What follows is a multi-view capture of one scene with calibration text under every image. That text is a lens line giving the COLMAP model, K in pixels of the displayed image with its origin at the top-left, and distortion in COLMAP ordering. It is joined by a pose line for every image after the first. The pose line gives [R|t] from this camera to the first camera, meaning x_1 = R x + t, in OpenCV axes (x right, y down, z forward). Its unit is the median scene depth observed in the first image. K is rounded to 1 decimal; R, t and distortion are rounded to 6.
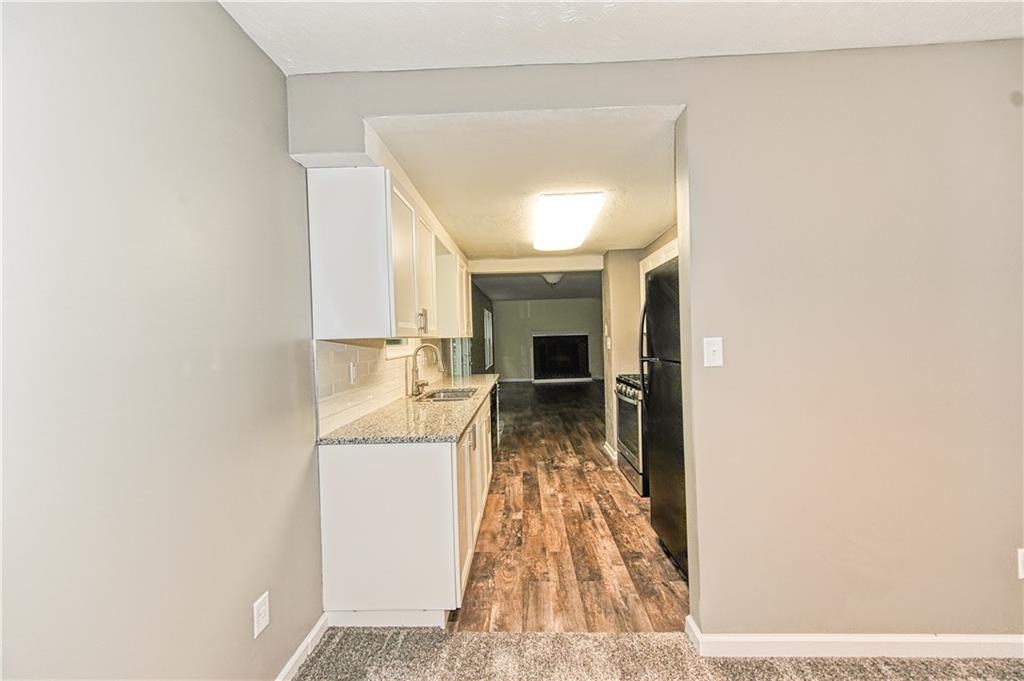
lens RADIAL K [[399.7, 0, 512.0], [0, 399.7, 340.5], [0, 0, 1]] dist [0.001181, 0.000124]
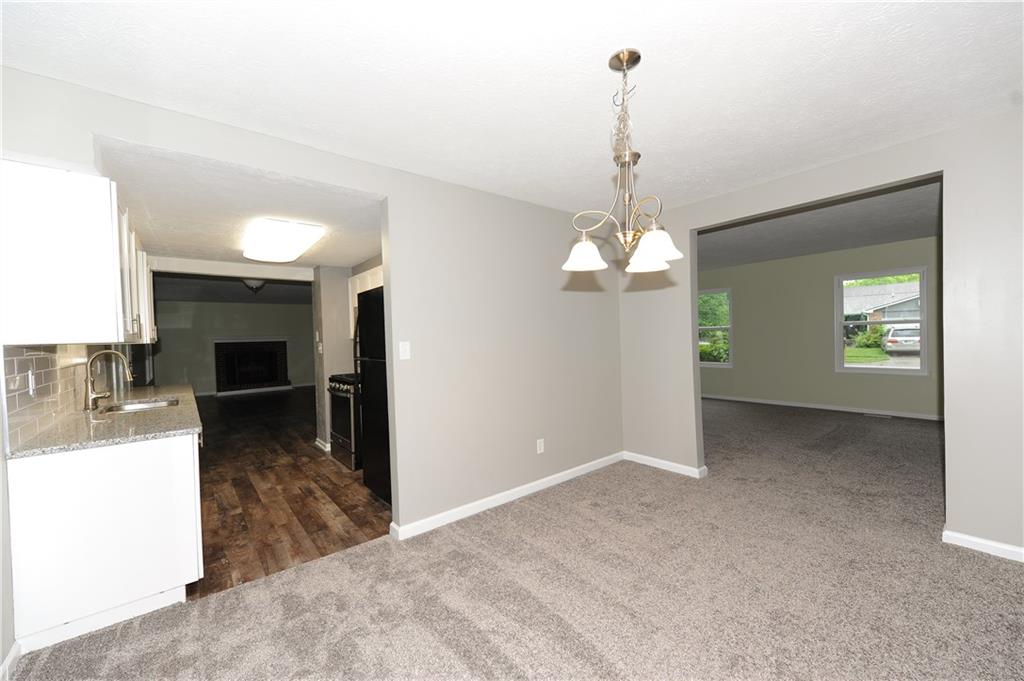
lens RADIAL K [[397.8, 0, 512.0], [0, 397.8, 340.5], [0, 0, 1]] dist [-0.000018, 0.000161]
pose [[0.751993, -0.001273, 0.659170, -0.128821], [0.011163, 0.999879, -0.010803, 0.005736], [-0.659076, 0.015482, 0.751917, -0.273919]]
